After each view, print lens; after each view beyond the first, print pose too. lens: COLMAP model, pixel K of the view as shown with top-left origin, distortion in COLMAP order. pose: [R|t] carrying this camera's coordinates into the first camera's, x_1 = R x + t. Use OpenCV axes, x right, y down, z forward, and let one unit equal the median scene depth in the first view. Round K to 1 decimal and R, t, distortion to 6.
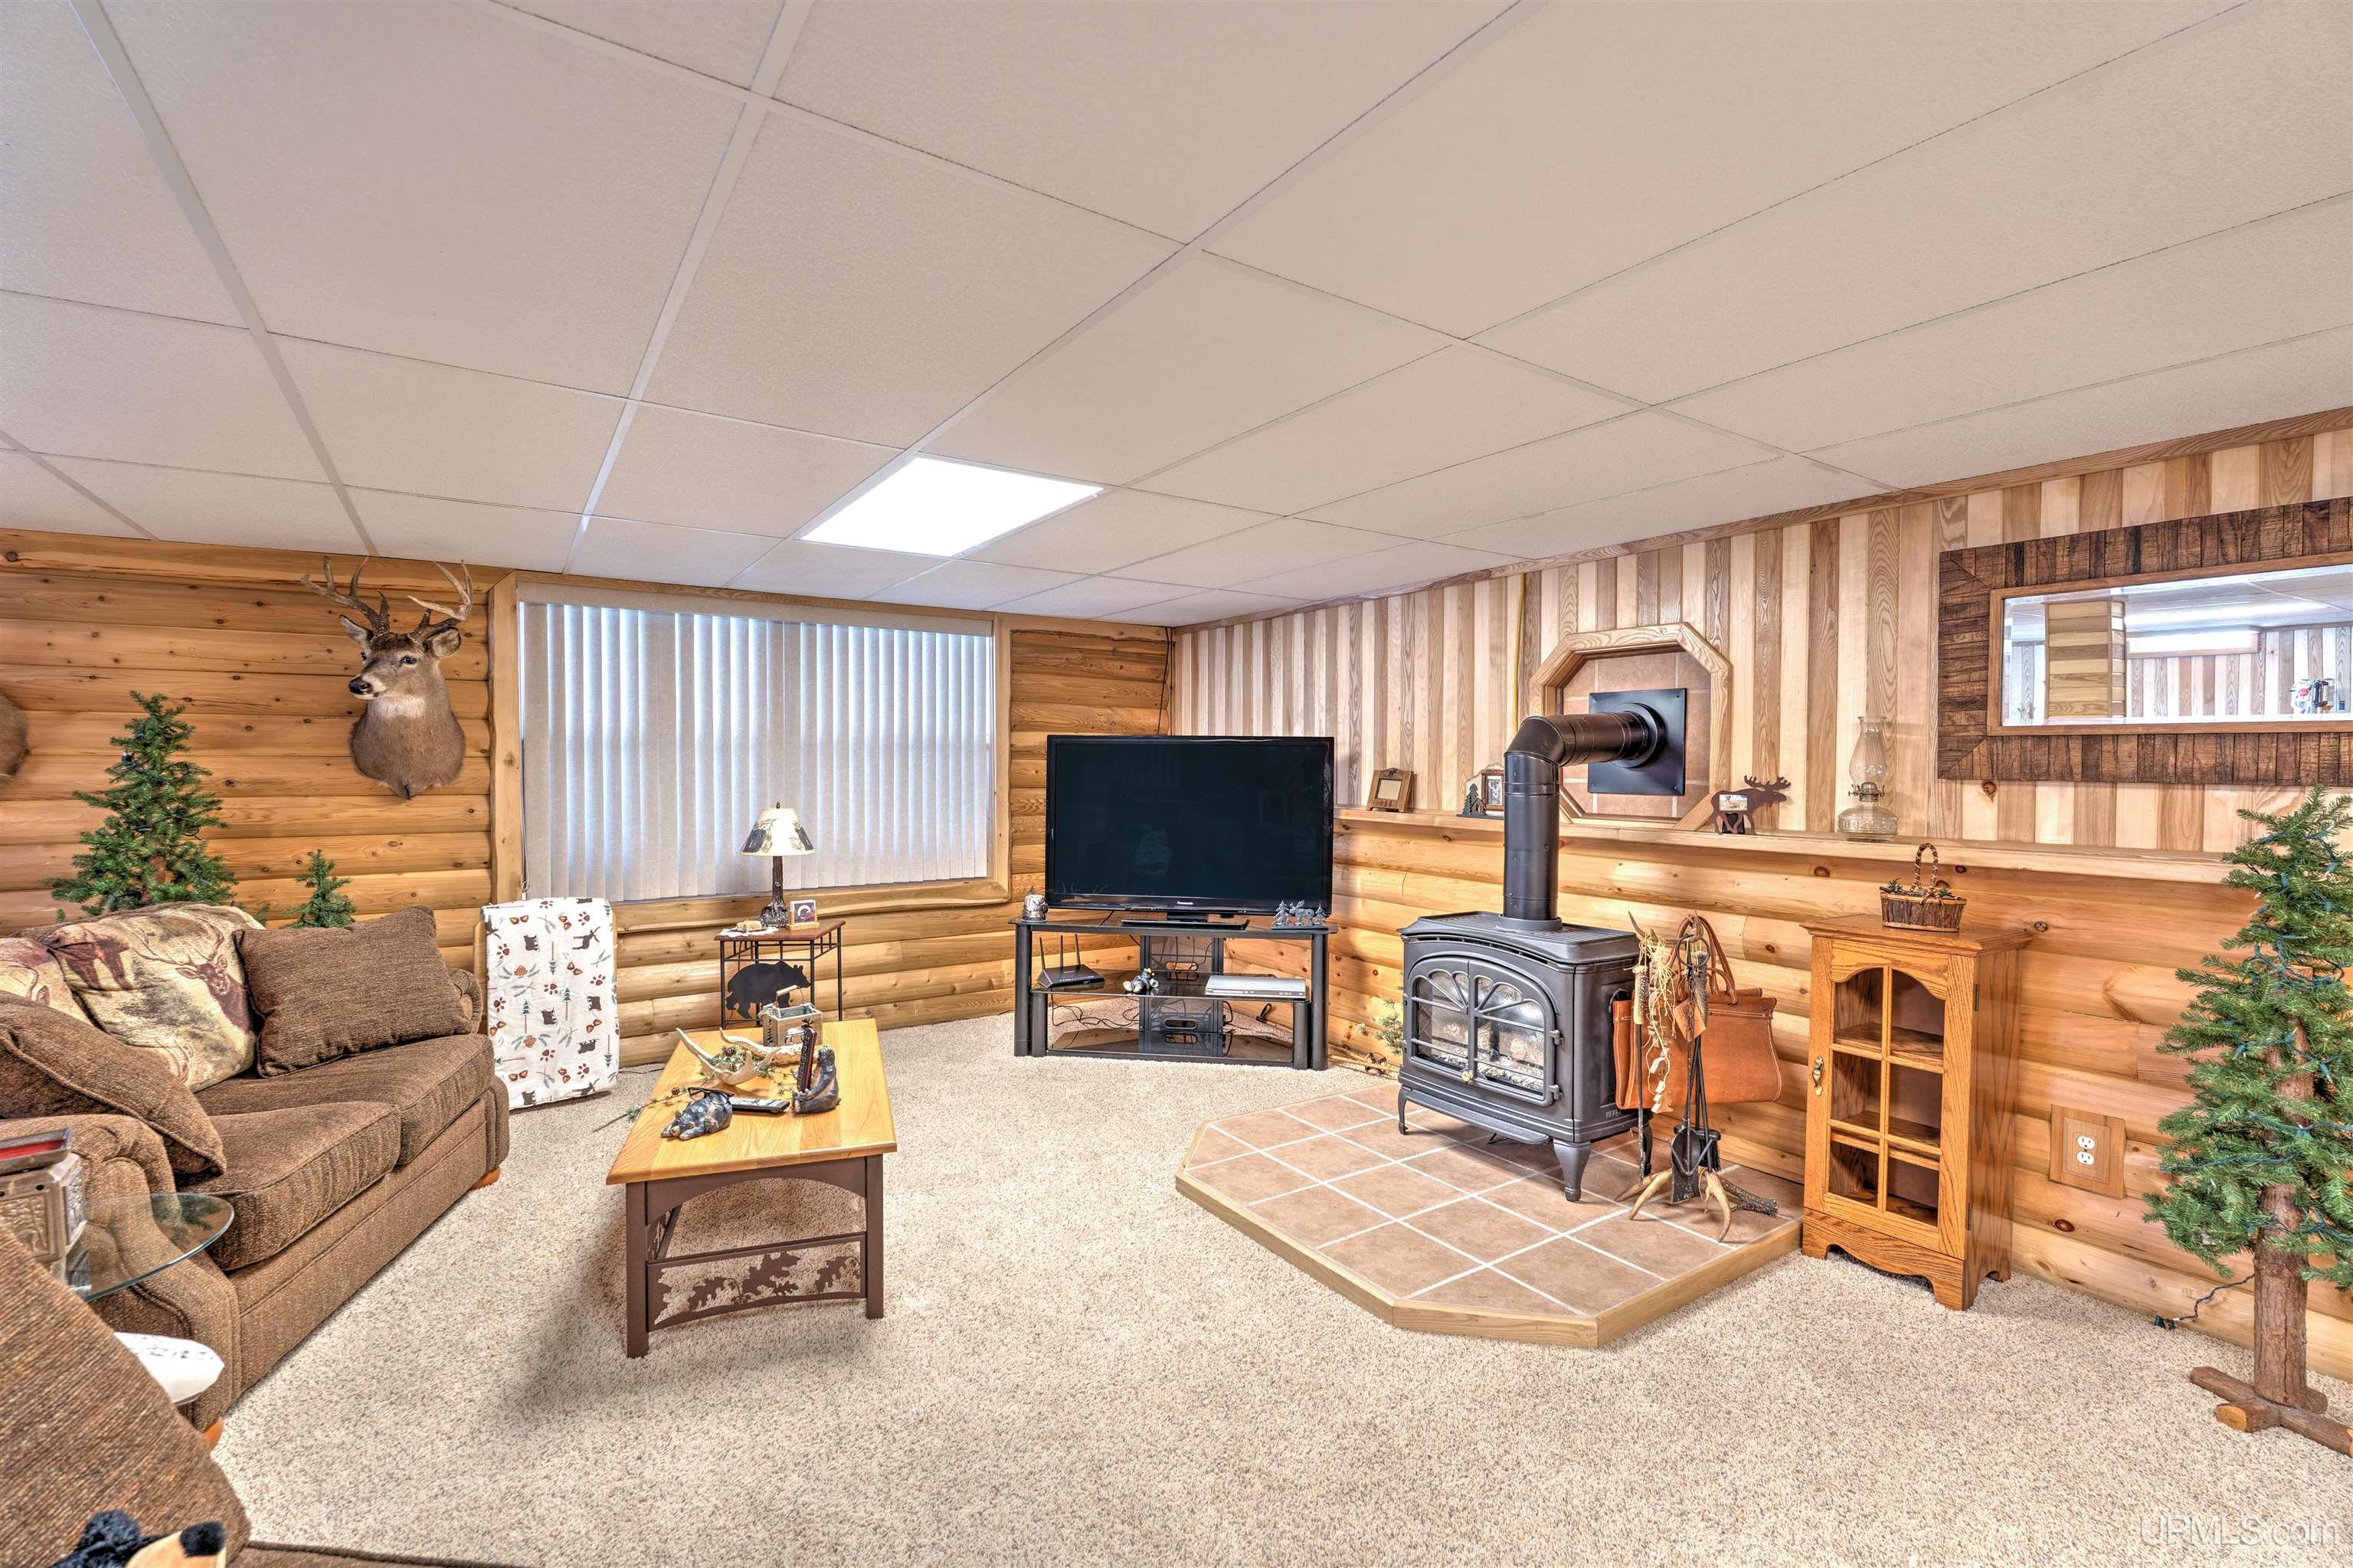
lens RADIAL K [[1039.7, 0, 1176.5], [0, 1039.7, 784.0], [0, 0, 1]] dist [-0.001986, -0.000172]
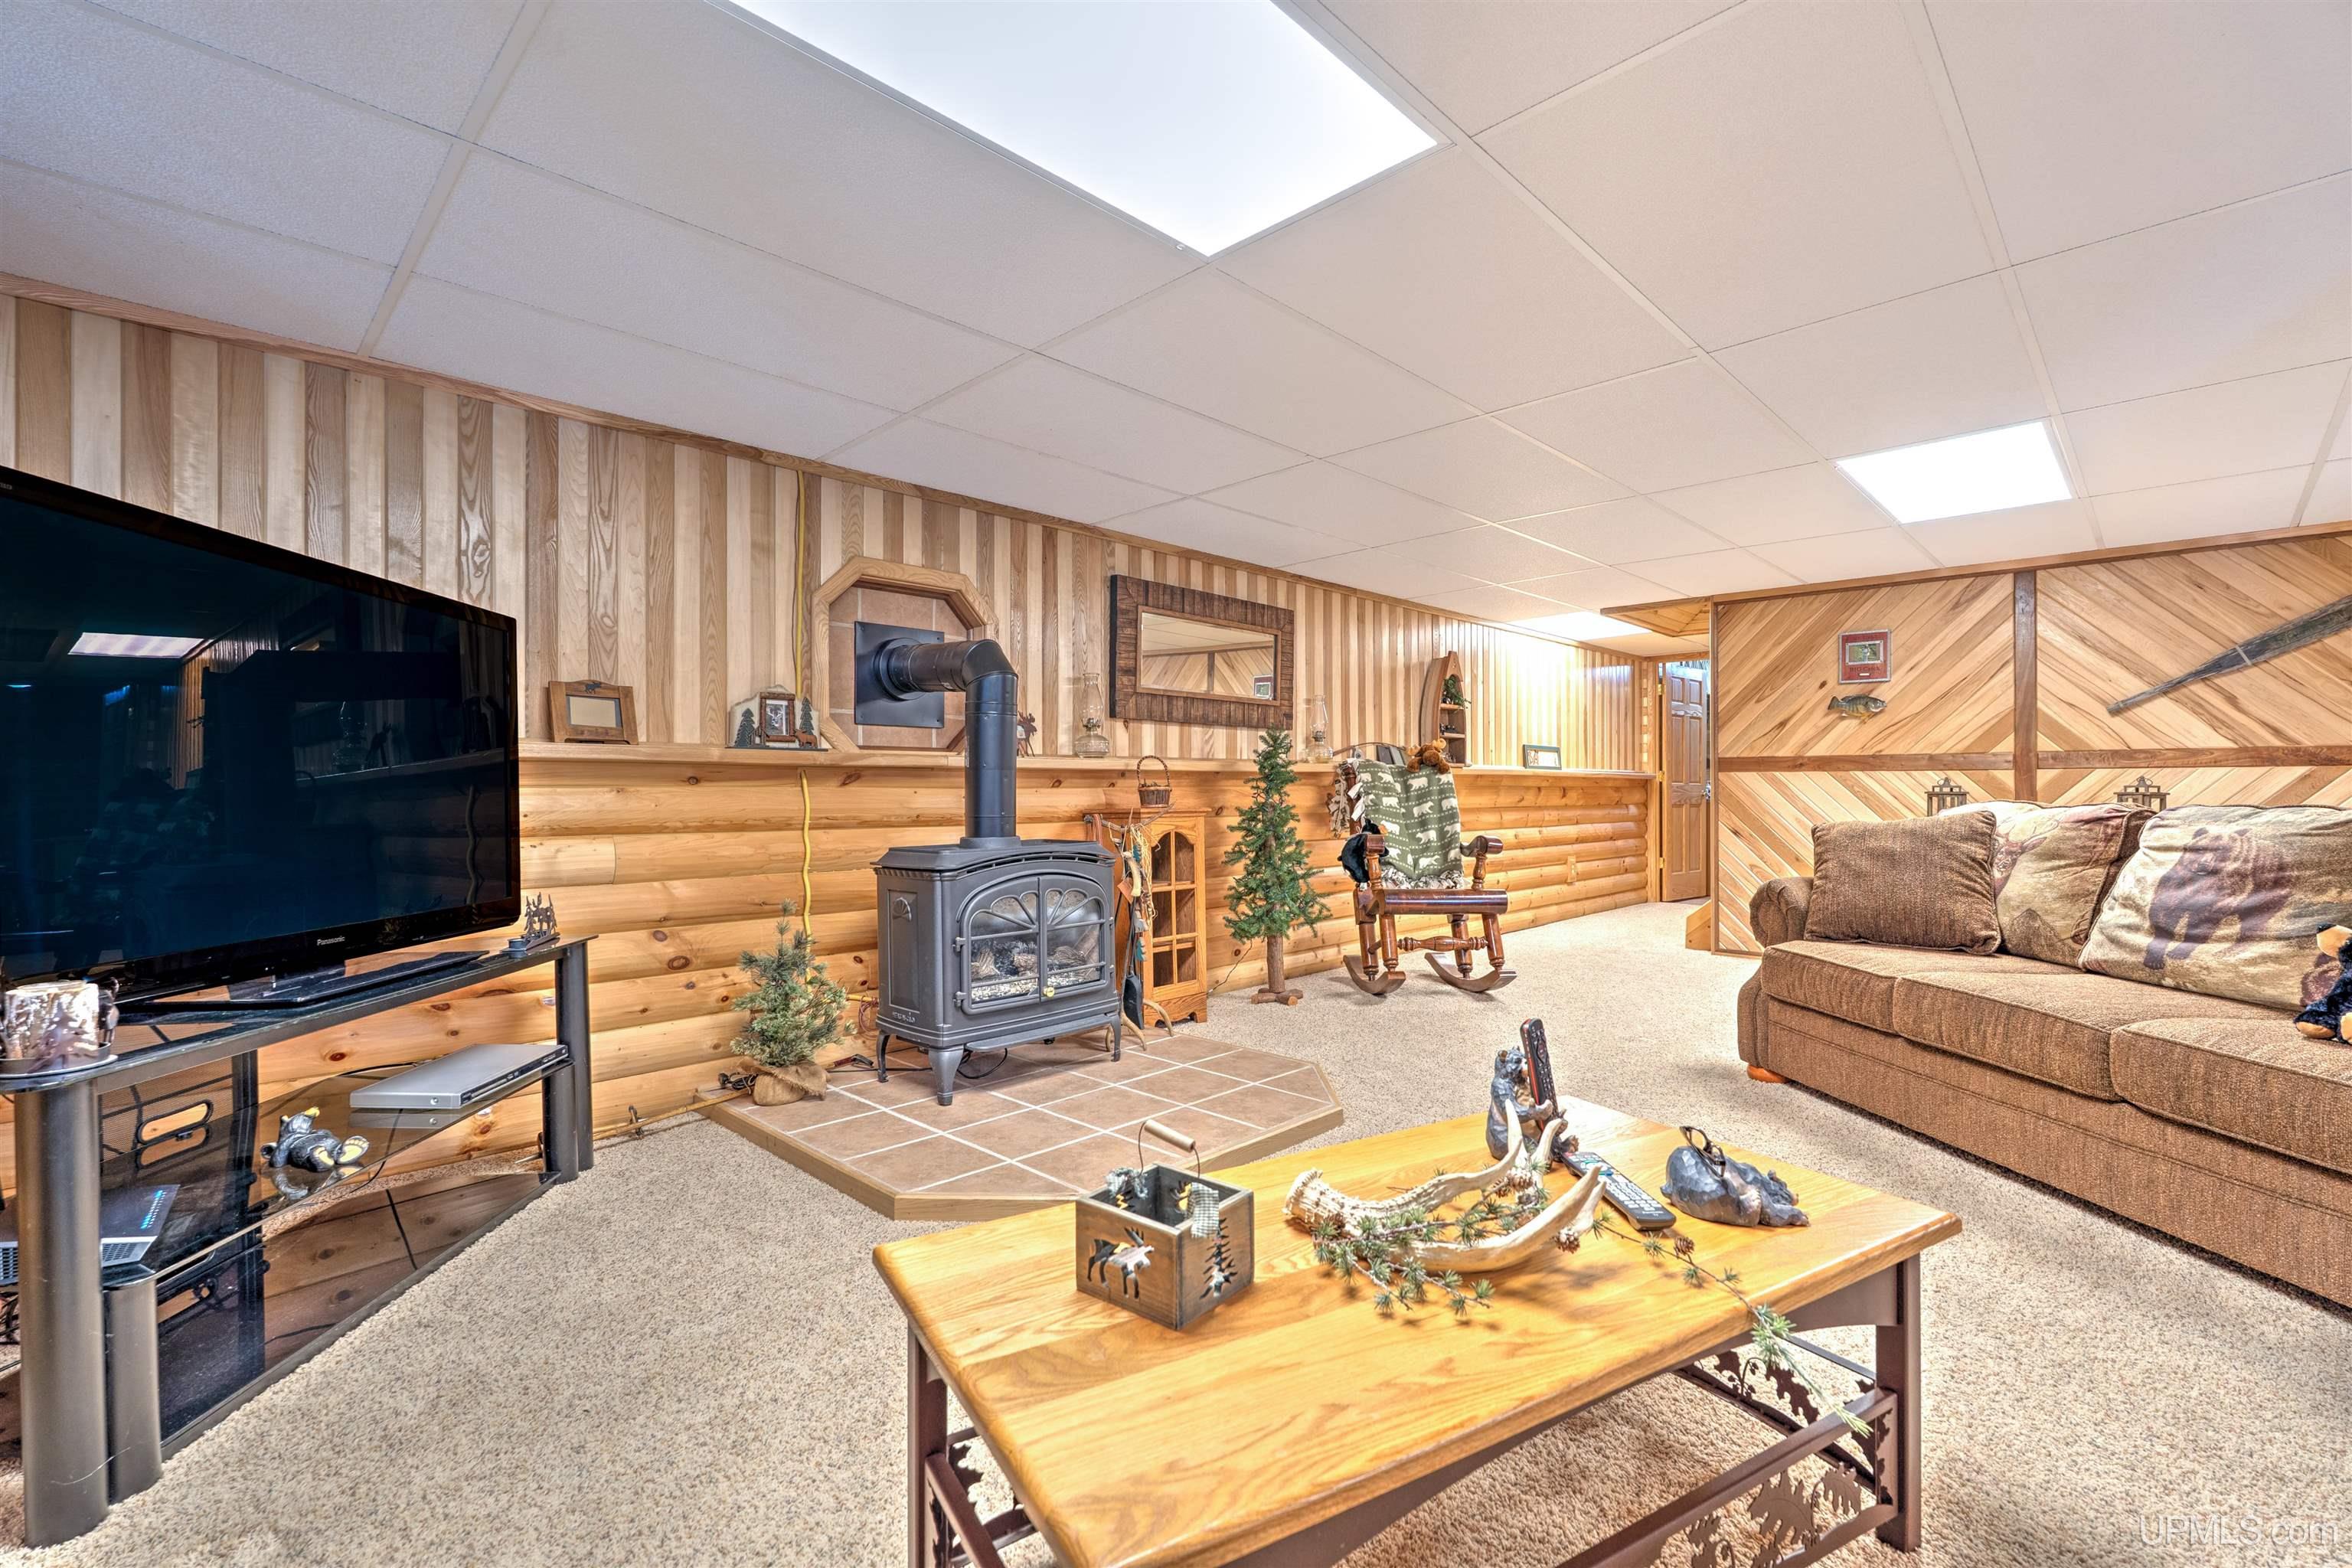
lens RADIAL K [[1039.2, 0, 1176.0], [0, 1039.2, 784.0], [0, 0, 1]] dist [-0.001986, -0.000172]
pose [[-0.202981, -0.001860, 0.979181, -0.748634], [0.020806, 0.999764, 0.006213, 0.079578], [-0.978962, 0.021634, -0.202895, 1.114131]]
